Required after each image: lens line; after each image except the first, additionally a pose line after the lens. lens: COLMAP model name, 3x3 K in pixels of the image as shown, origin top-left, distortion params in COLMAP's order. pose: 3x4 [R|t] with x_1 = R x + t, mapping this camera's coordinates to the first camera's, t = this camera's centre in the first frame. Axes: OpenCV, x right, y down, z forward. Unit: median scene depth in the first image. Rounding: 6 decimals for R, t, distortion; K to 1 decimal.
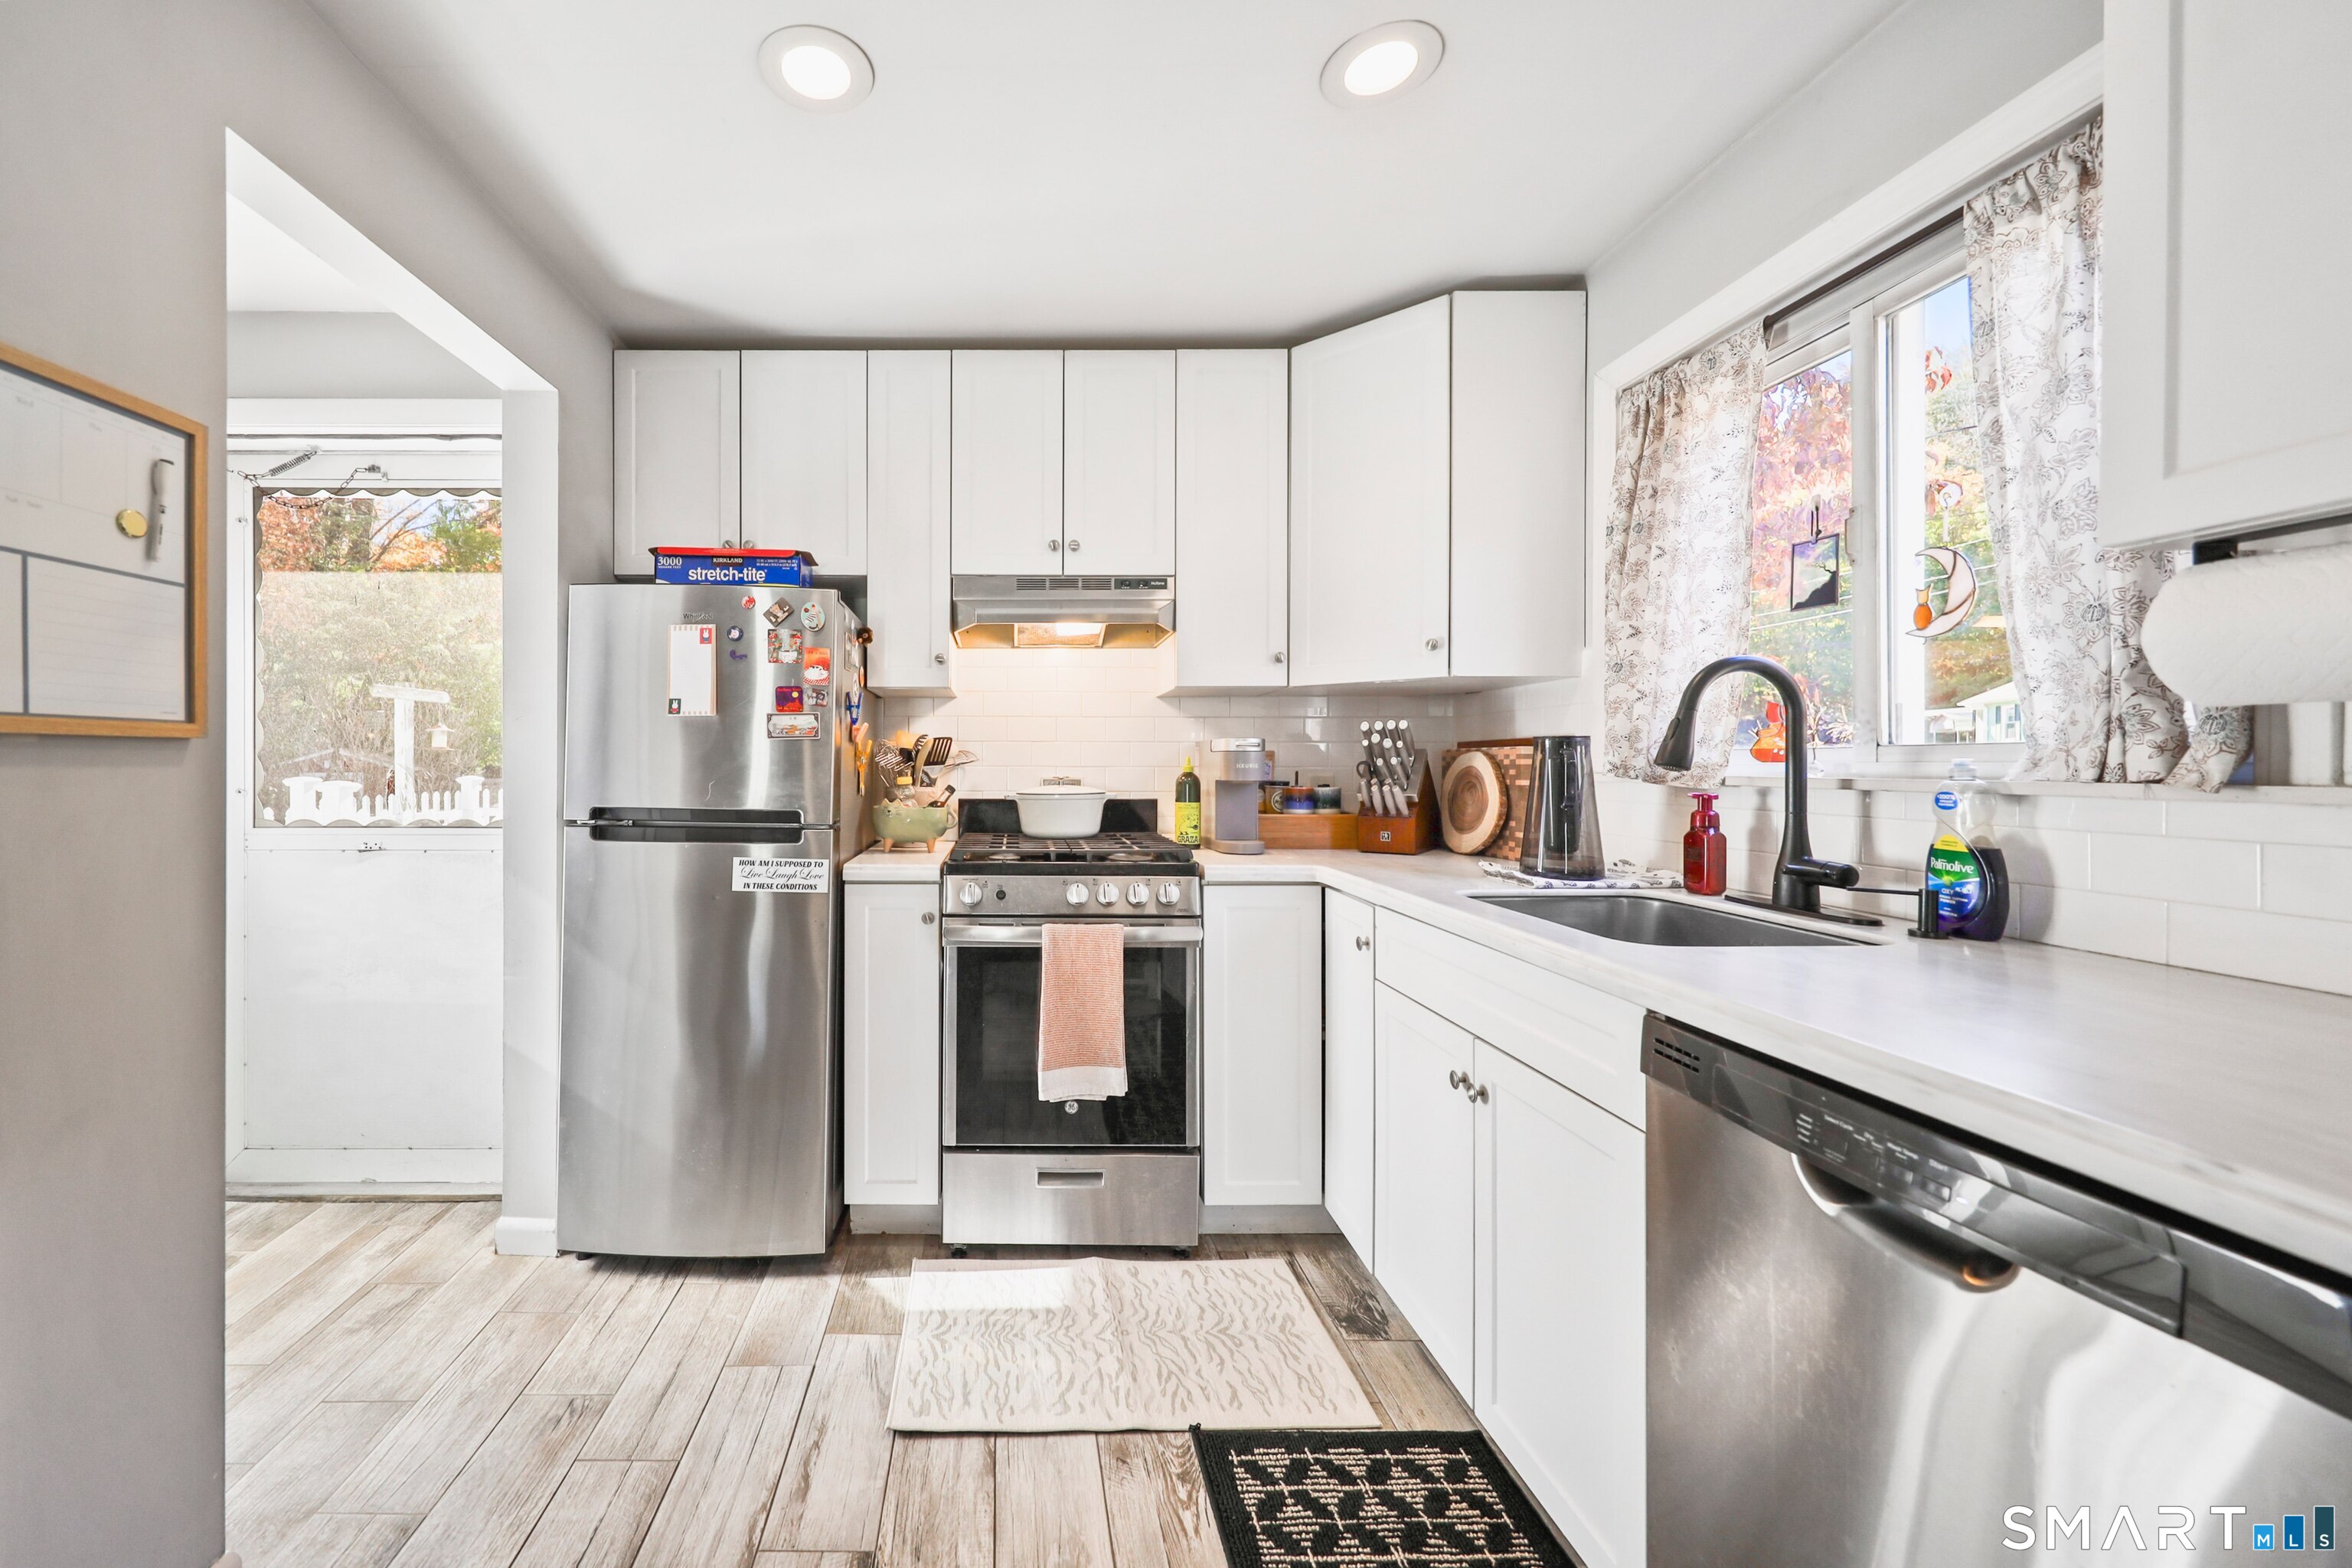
lens RADIAL K [[796.2, 0, 1175.1], [0, 796.2, 774.4], [0, 0, 1]] dist [-0.001668, -0.000289]
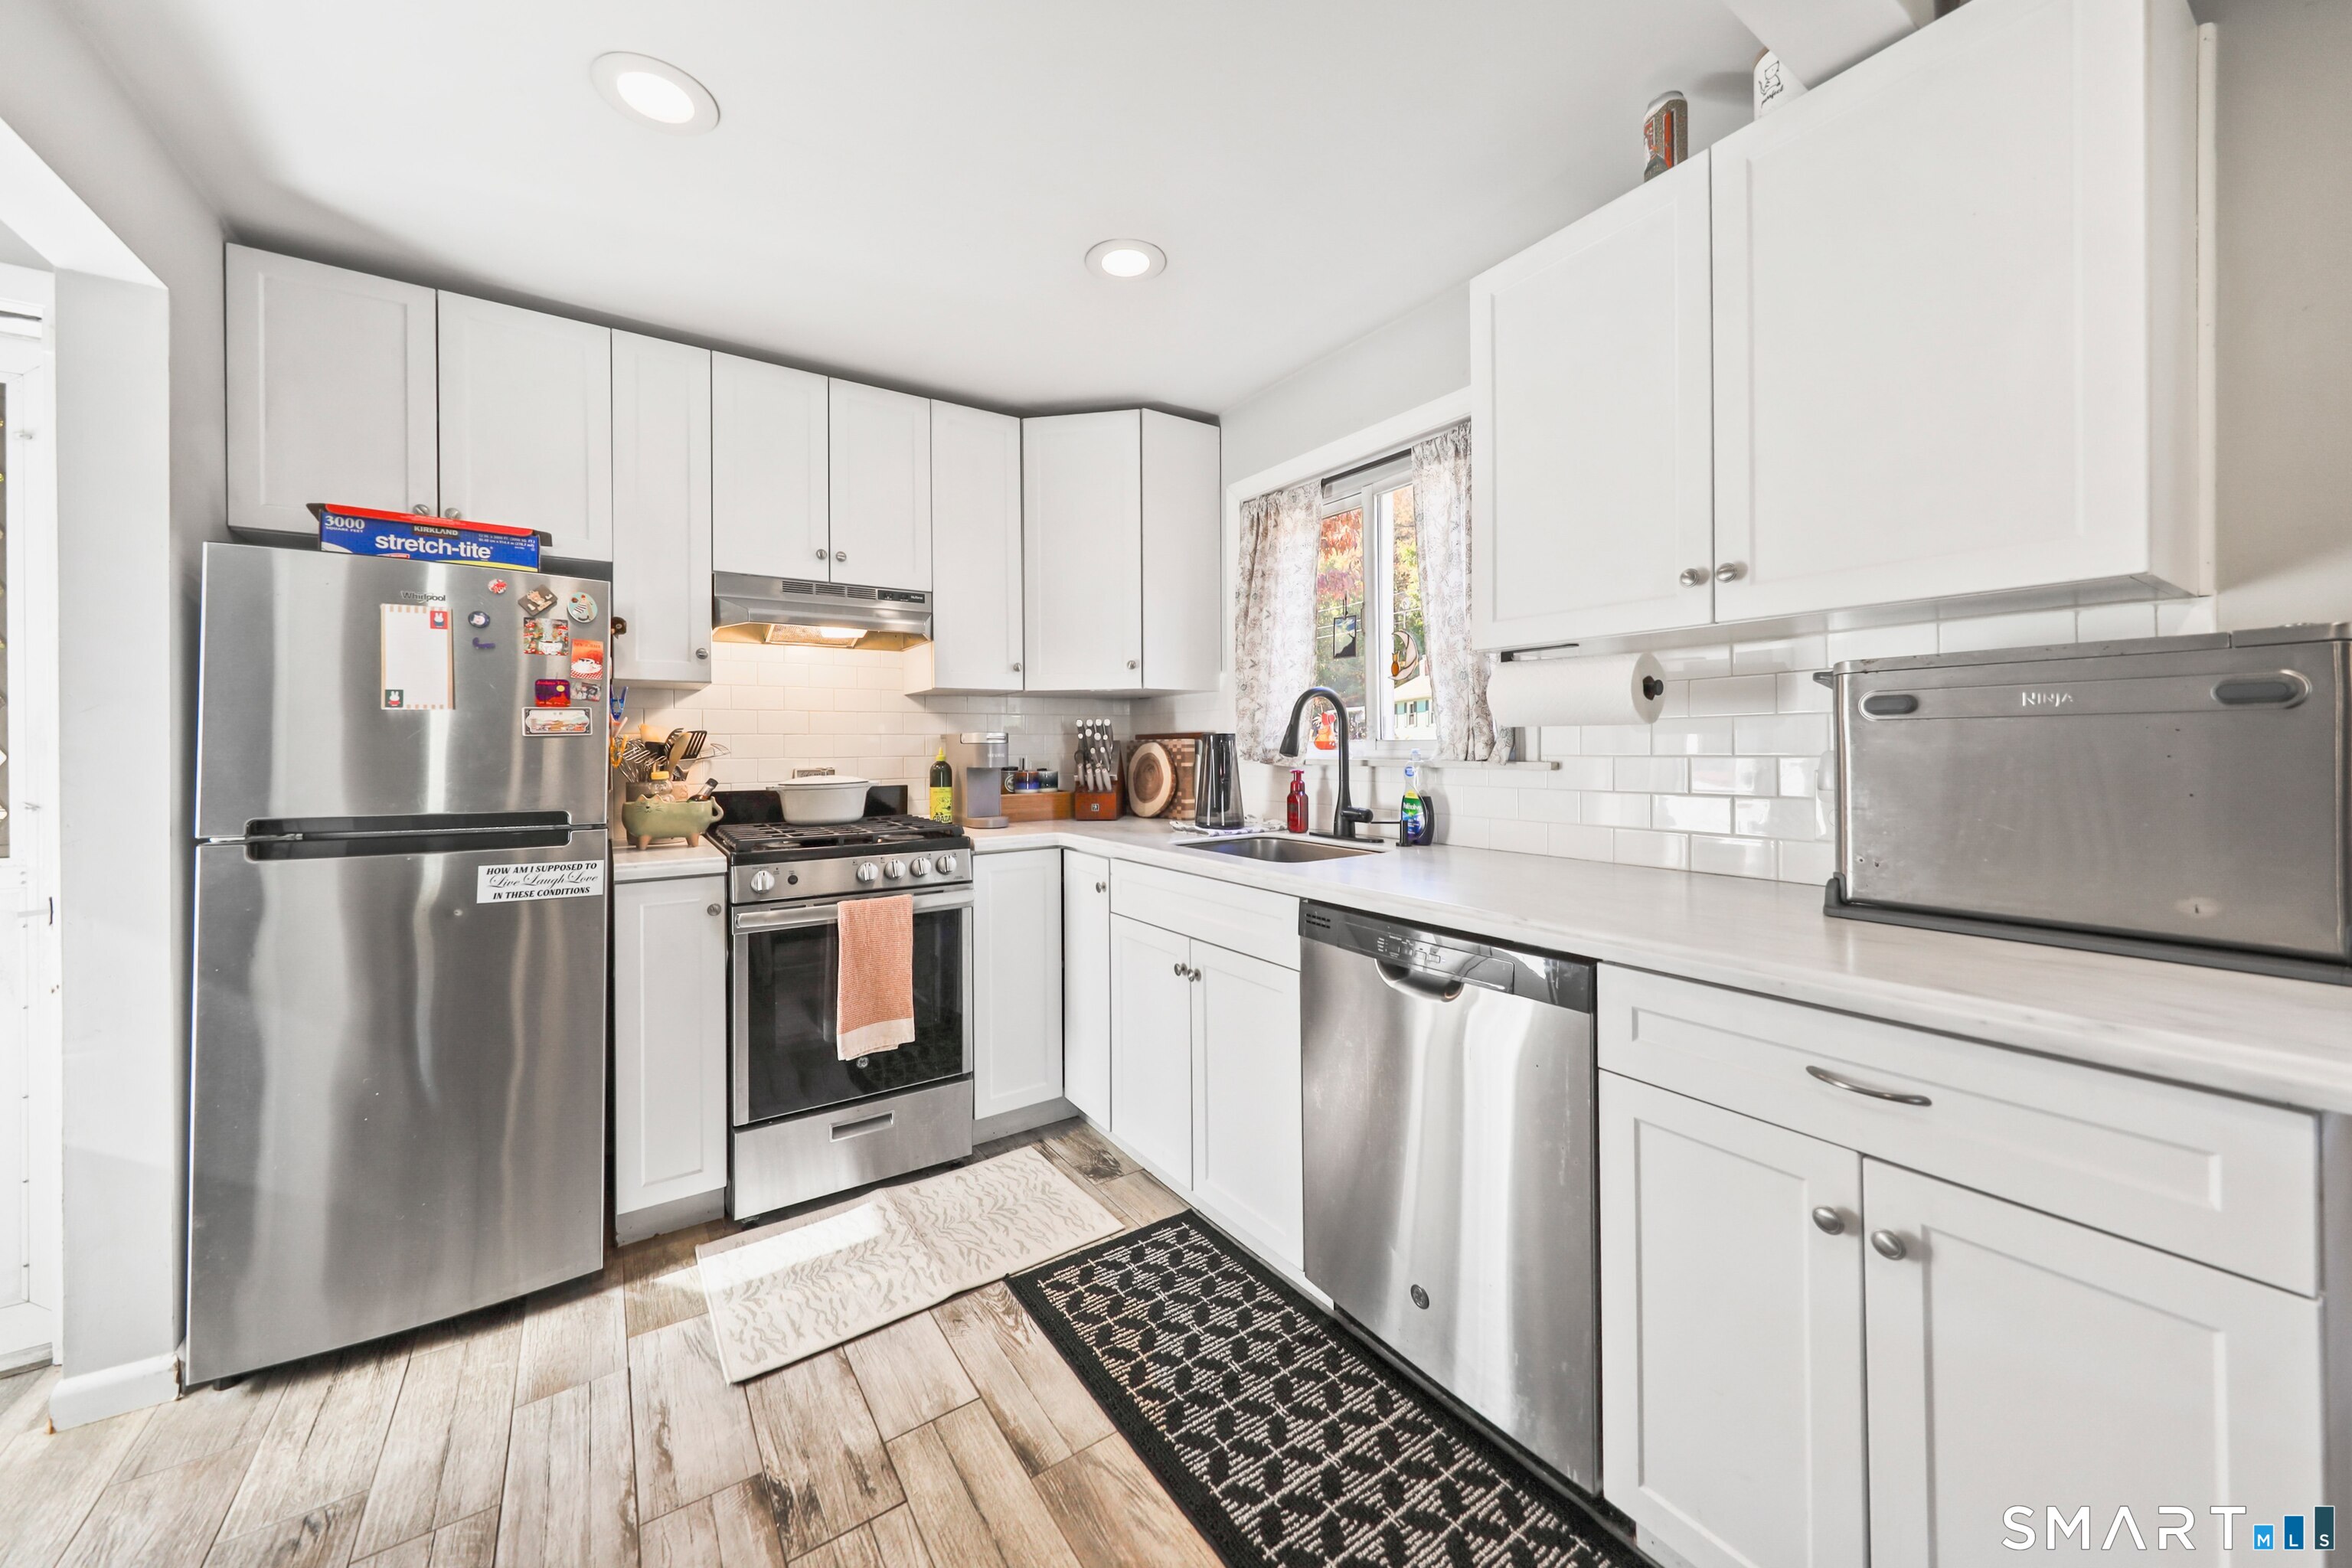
lens RADIAL K [[848.7, 0, 1176.6], [0, 848.7, 742.6], [0, 0, 1]] dist [-0.001102, -0.000299]
pose [[0.827262, -0.007007, 0.561773, -0.435805], [0.010089, 0.999946, -0.002384, -0.025956], [-0.561726, 0.007639, 0.827288, -0.244744]]
